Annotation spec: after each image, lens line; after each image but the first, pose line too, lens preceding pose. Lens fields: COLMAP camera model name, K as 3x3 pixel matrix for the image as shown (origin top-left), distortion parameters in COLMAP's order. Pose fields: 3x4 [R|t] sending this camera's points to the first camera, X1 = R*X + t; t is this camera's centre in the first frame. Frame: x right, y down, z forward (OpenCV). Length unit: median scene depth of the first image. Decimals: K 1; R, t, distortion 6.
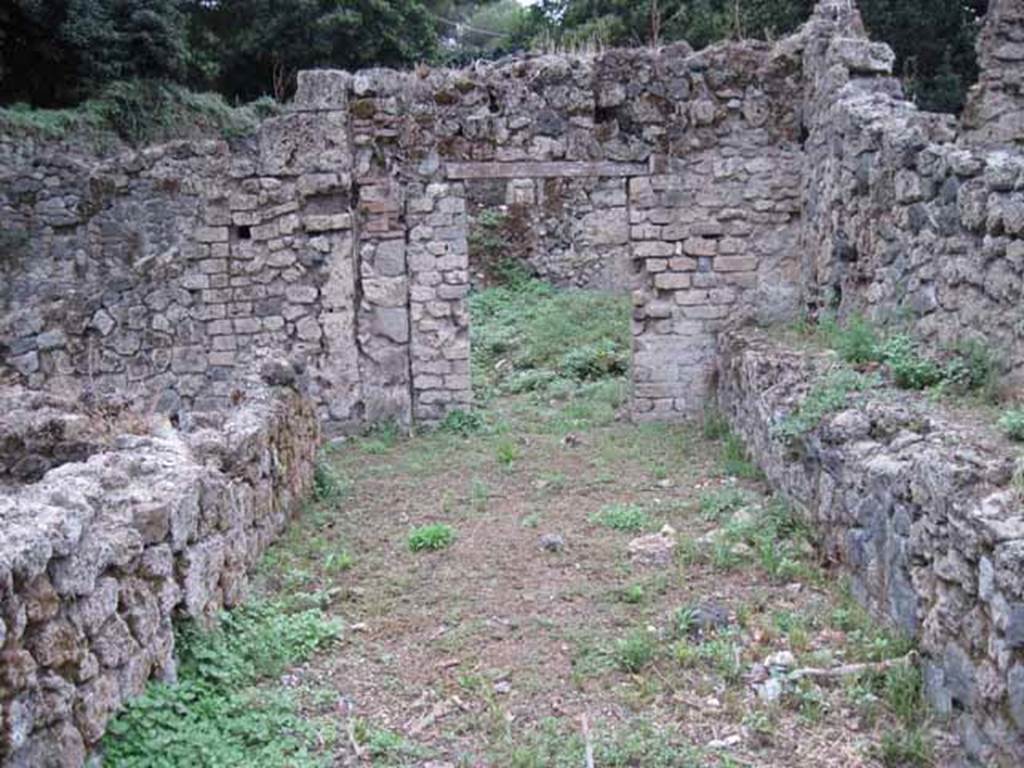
lens RADIAL K [[1067.3, 0, 511.9], [0, 1067.3, 383.7], [0, 0, 1]] dist [-0.117013, 0.000000]
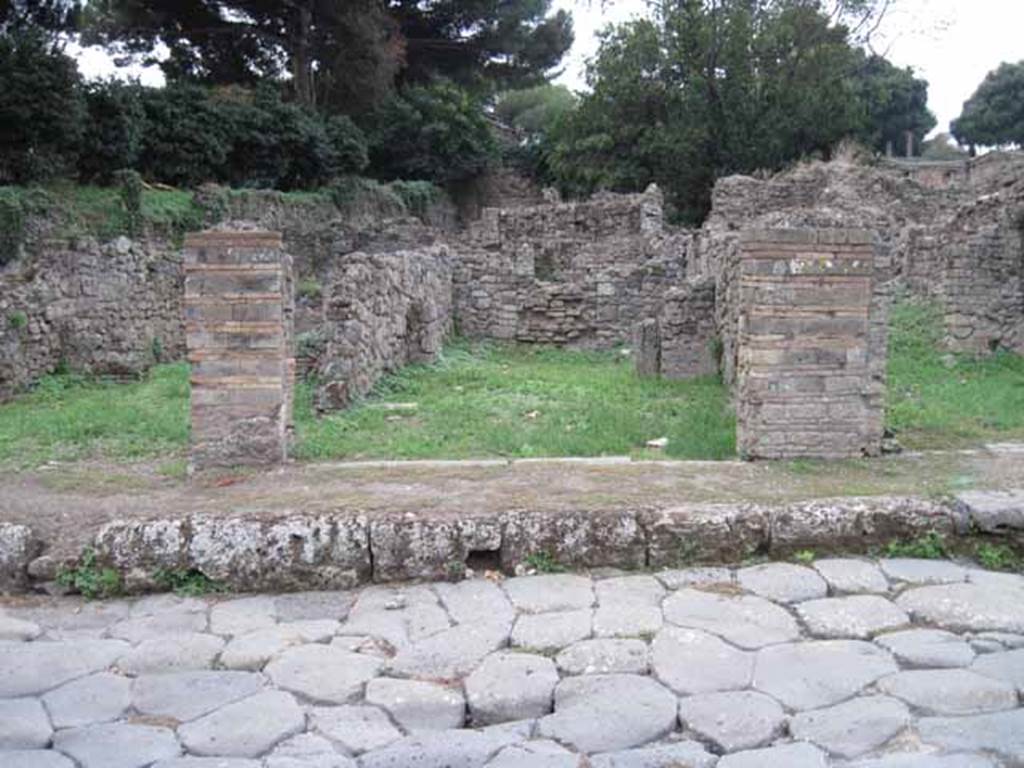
lens RADIAL K [[1067.3, 0, 513.1], [0, 1067.3, 384.1], [0, 0, 1]] dist [-0.117013, 0.000000]
pose [[0.999587, 0.024147, -0.015604, -0.046829], [-0.024668, 0.999114, -0.034112, 0.344870], [0.014767, 0.034483, 0.999296, -2.195414]]
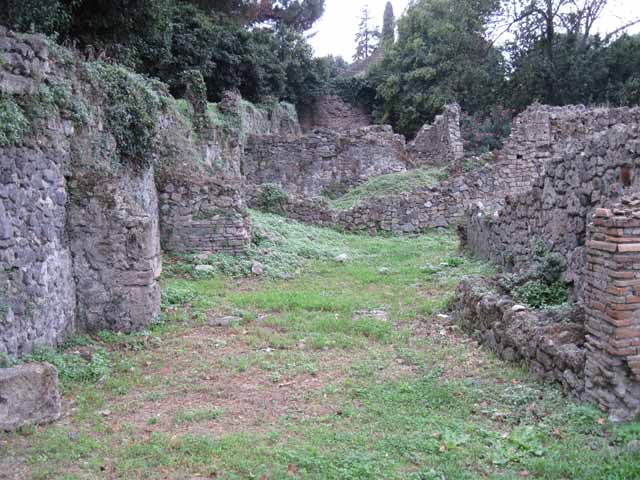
lens RADIAL K [[663.2, 0, 319.4], [0, 663.2, 240.2], [0, 0, 1]] dist [-0.098270, 0.000000]
pose [[0.983770, -0.018309, 0.178499, -1.291585], [0.025957, 0.998838, -0.040603, 0.199985], [-0.177548, 0.044577, 0.983102, -0.987143]]
